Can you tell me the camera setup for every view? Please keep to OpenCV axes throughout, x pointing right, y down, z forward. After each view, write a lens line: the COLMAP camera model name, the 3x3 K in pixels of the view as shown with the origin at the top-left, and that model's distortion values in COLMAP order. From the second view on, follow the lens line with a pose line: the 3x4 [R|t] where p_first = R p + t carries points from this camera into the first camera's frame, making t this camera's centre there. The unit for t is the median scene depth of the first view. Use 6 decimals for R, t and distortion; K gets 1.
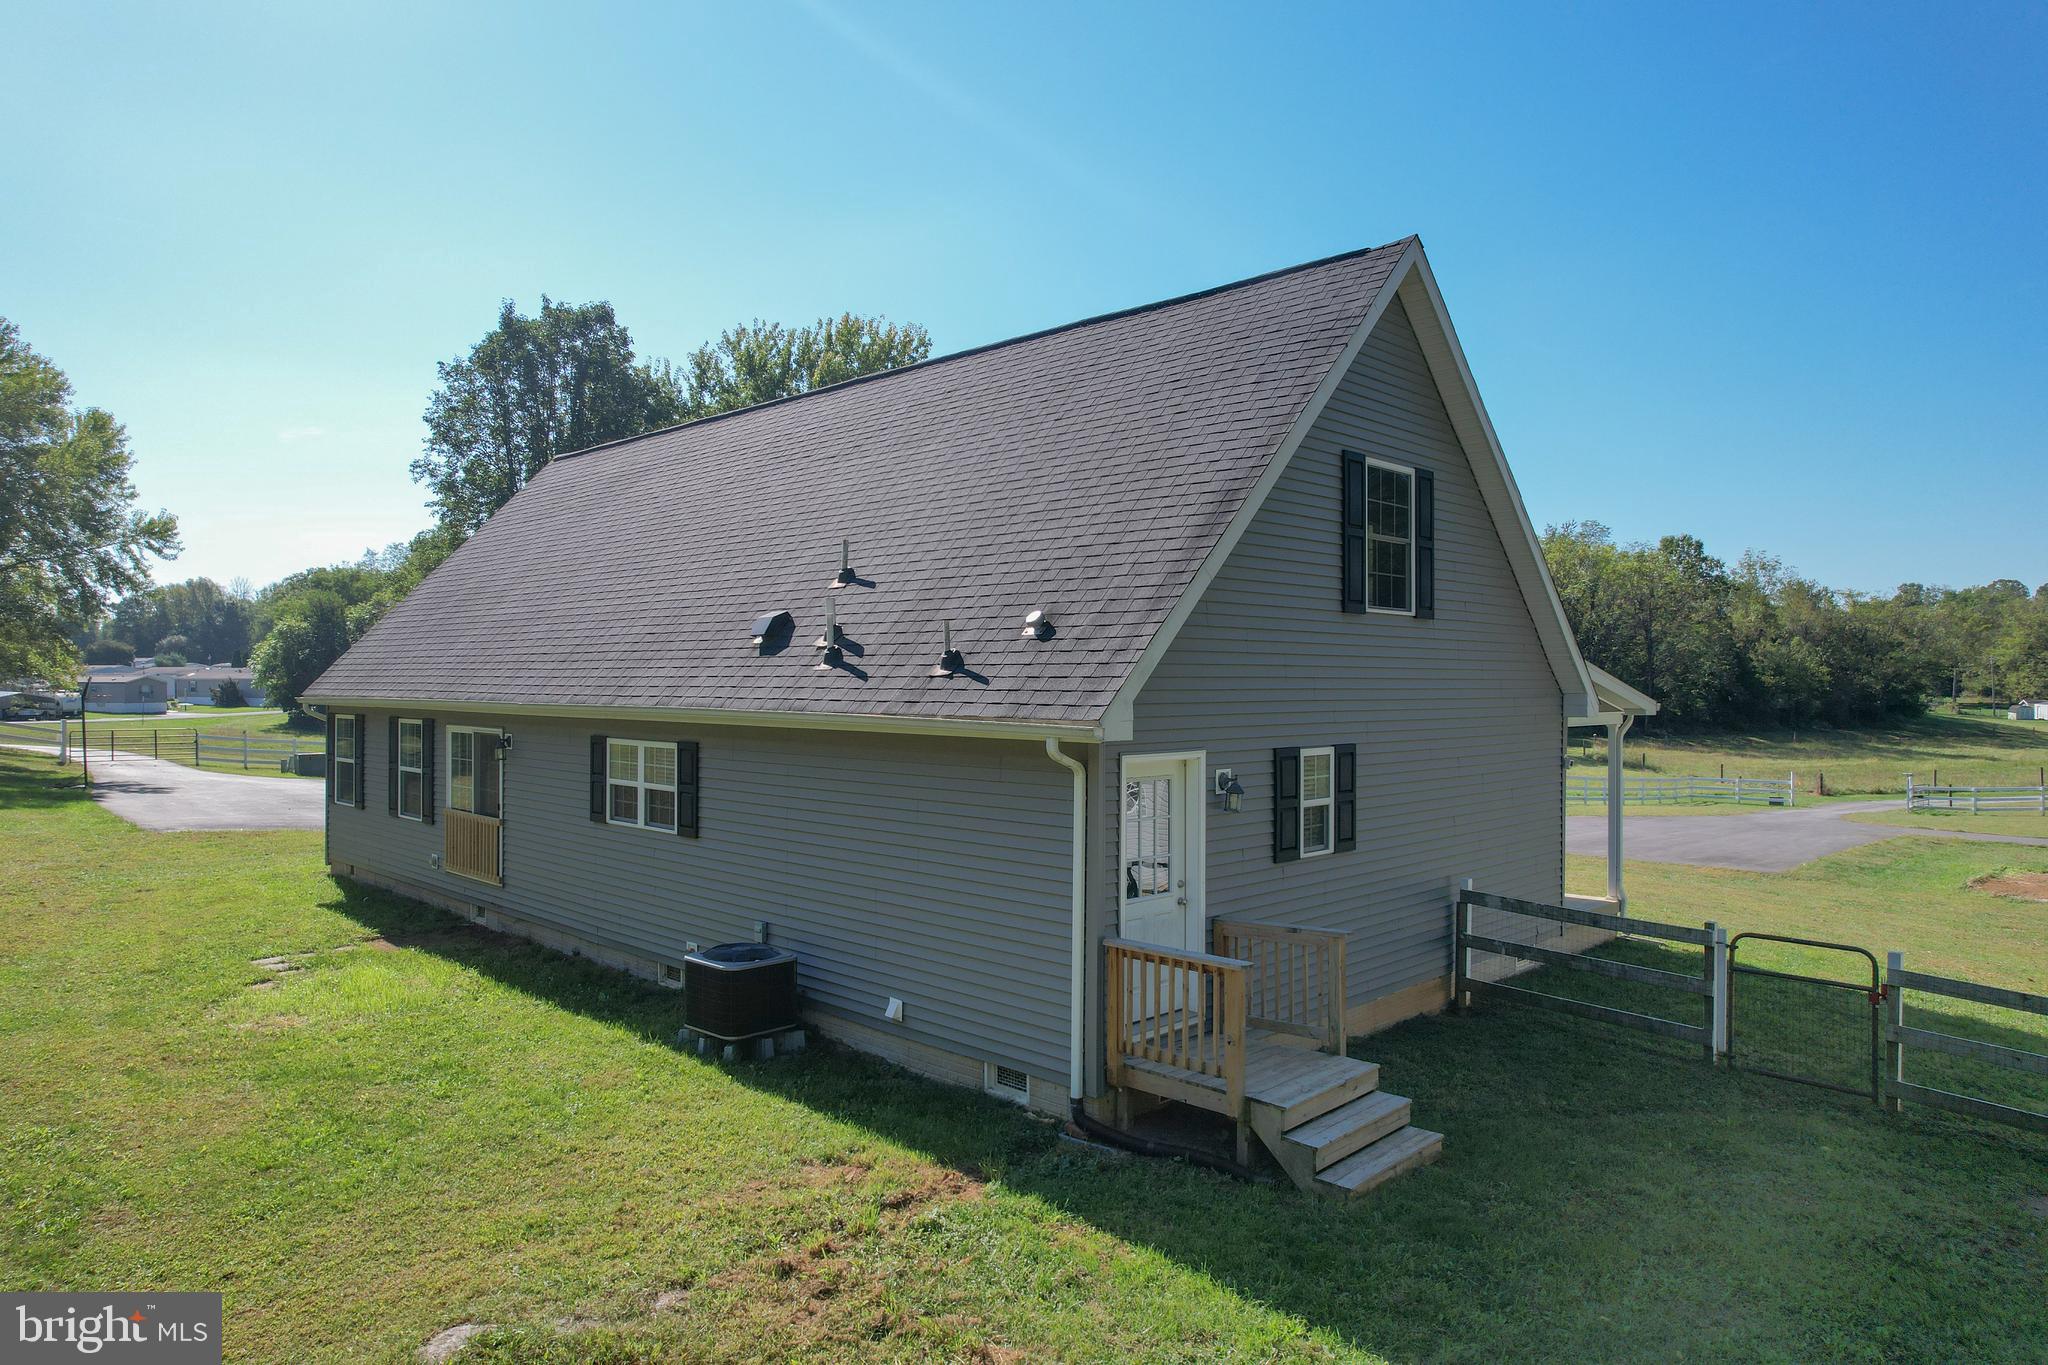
lens RADIAL K [[1302.7, 0, 1024.0], [0, 1302.7, 682.5], [0, 0, 1]] dist [-0.067114, 0.052440]
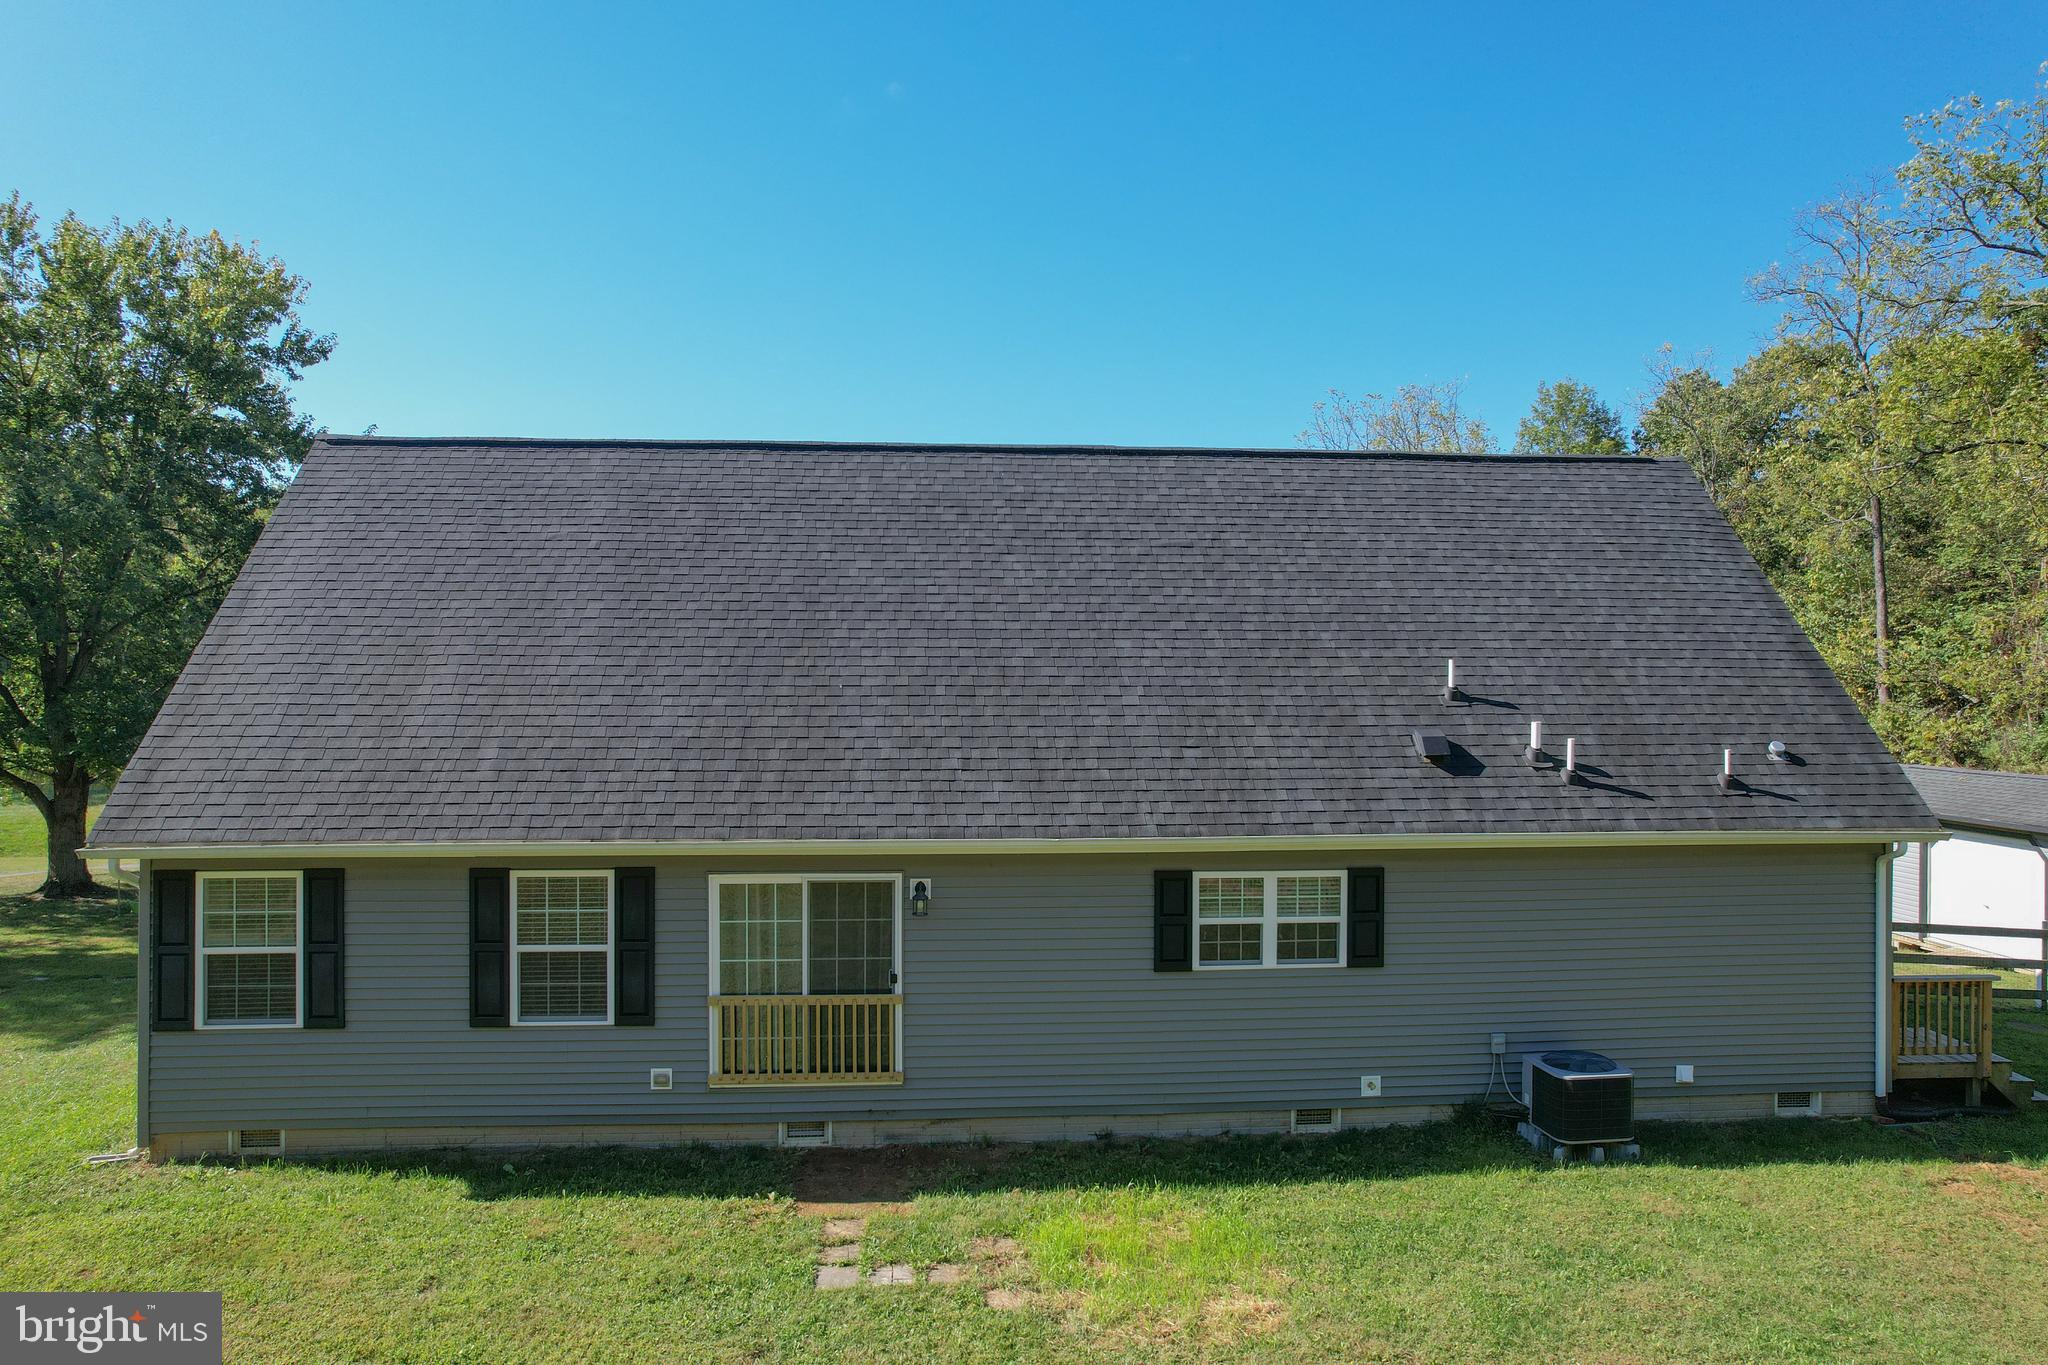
lens RADIAL K [[1302.7, 0, 1024.0], [0, 1302.7, 682.5], [0, 0, 1]] dist [-0.067114, 0.052440]
pose [[0.653889, 0.003040, 0.756585, -1.137490], [0.001988, 0.999982, -0.005736, -0.085187], [-0.756588, 0.005254, 0.653870, 0.559712]]
